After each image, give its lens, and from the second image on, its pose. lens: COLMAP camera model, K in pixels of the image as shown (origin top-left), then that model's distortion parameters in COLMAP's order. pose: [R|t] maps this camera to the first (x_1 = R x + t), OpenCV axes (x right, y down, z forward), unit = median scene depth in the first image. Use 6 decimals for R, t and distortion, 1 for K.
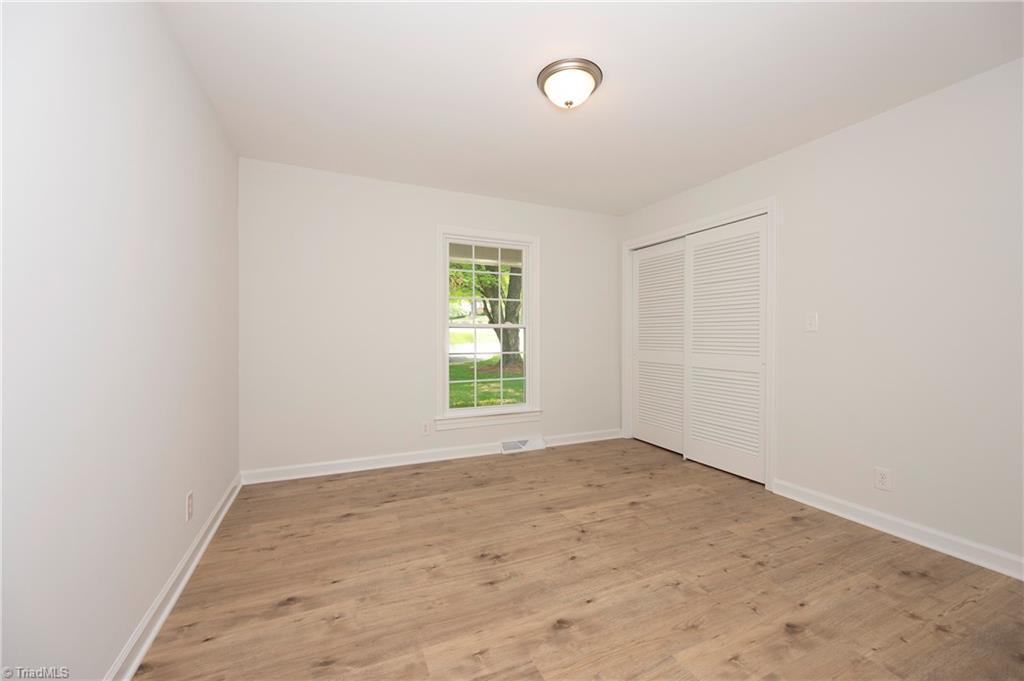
lens RADIAL K [[402.1, 0, 516.5], [0, 402.1, 344.6], [0, 0, 1]] dist [-0.003058, 0.000059]
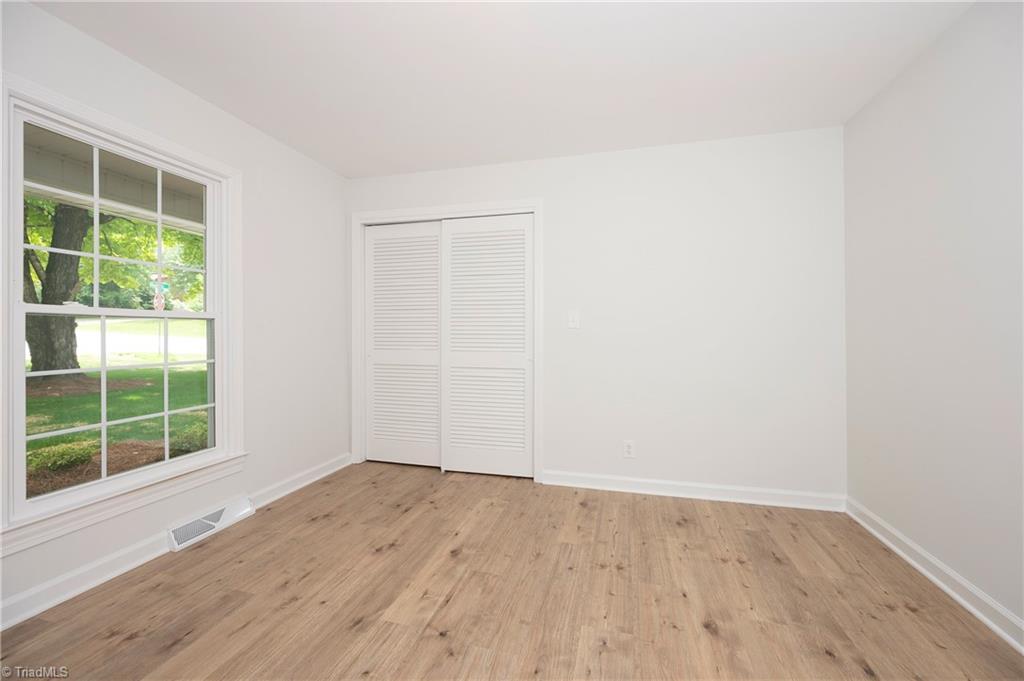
lens RADIAL K [[402.1, 0, 510.9], [0, 402.1, 335.4], [0, 0, 1]] dist [-0.003058, 0.000059]
pose [[0.639613, -0.005881, 0.768675, -0.203413], [0.018445, 0.999800, -0.007699, -0.006664], [-0.768476, 0.019103, 0.639593, 0.390772]]
